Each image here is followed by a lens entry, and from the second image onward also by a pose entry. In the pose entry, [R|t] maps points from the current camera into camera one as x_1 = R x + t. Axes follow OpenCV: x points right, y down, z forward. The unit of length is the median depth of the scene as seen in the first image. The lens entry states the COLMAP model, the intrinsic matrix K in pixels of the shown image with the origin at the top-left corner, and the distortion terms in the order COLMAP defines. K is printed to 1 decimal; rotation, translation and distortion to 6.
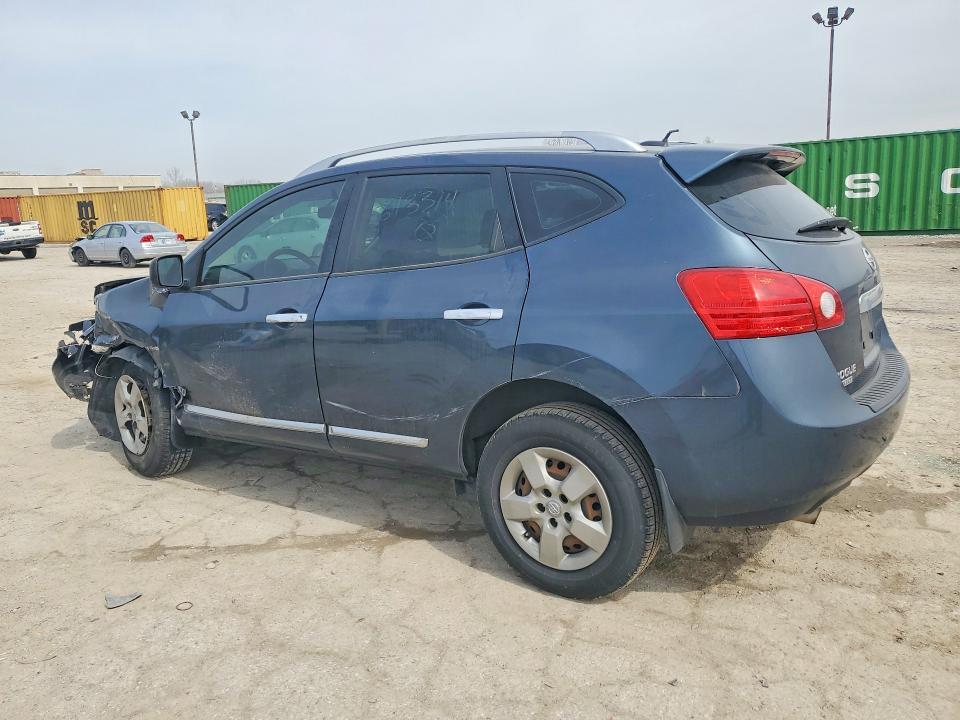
lens RADIAL K [[758.9, 0, 471.7], [0, 758.9, 363.7], [0, 0, 1]] dist [0.028063, -0.006906]
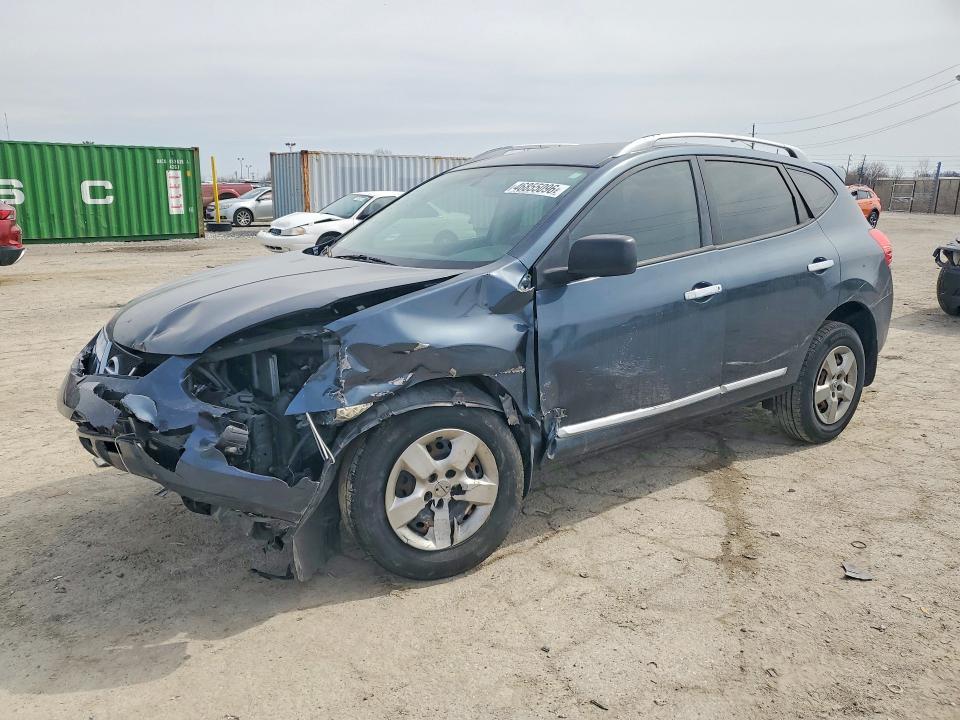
lens RADIAL K [[758.9, 0, 472.5], [0, 758.9, 358.5], [0, 0, 1]] dist [0.028063, -0.006906]
pose [[0.303108, -0.153086, 0.940580, -0.252978], [0.177535, 0.978804, 0.102095, -0.025366], [-0.936273, 0.136040, 0.323862, 0.185873]]
